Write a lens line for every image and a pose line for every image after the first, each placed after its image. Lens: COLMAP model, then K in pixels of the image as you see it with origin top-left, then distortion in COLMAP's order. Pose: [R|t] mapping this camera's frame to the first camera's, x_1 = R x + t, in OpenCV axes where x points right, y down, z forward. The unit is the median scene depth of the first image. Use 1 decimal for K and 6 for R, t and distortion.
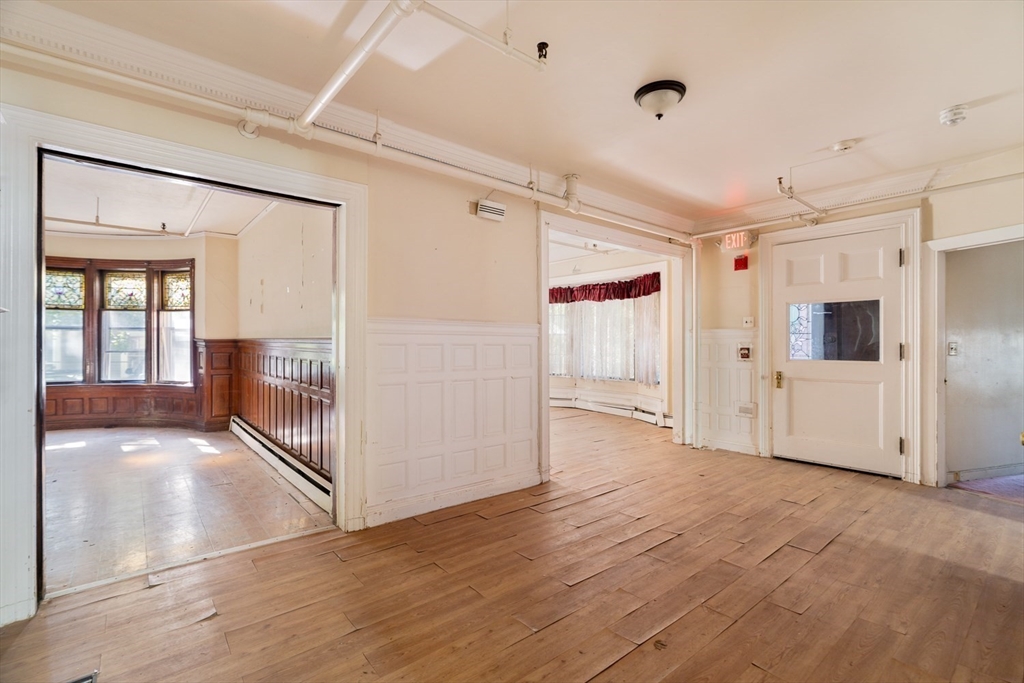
lens RADIAL K [[469.6, 0, 510.7], [0, 469.6, 339.4], [0, 0, 1]] dist [0.004058, -0.000072]
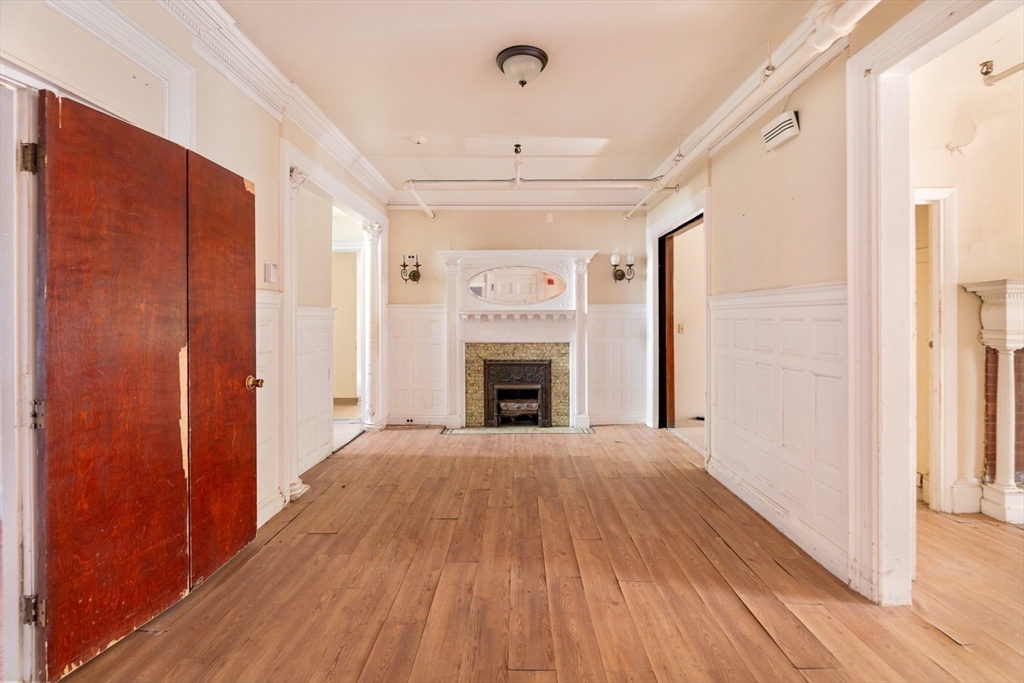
lens RADIAL K [[469.6, 0, 520.2], [0, 469.6, 324.0], [0, 0, 1]] dist [0.004058, -0.000072]
pose [[-0.637195, 0.008337, -0.770657, 1.060299], [0.011478, 0.999933, 0.001328, 0.017127], [0.770617, -0.008000, -0.637248, 1.610678]]
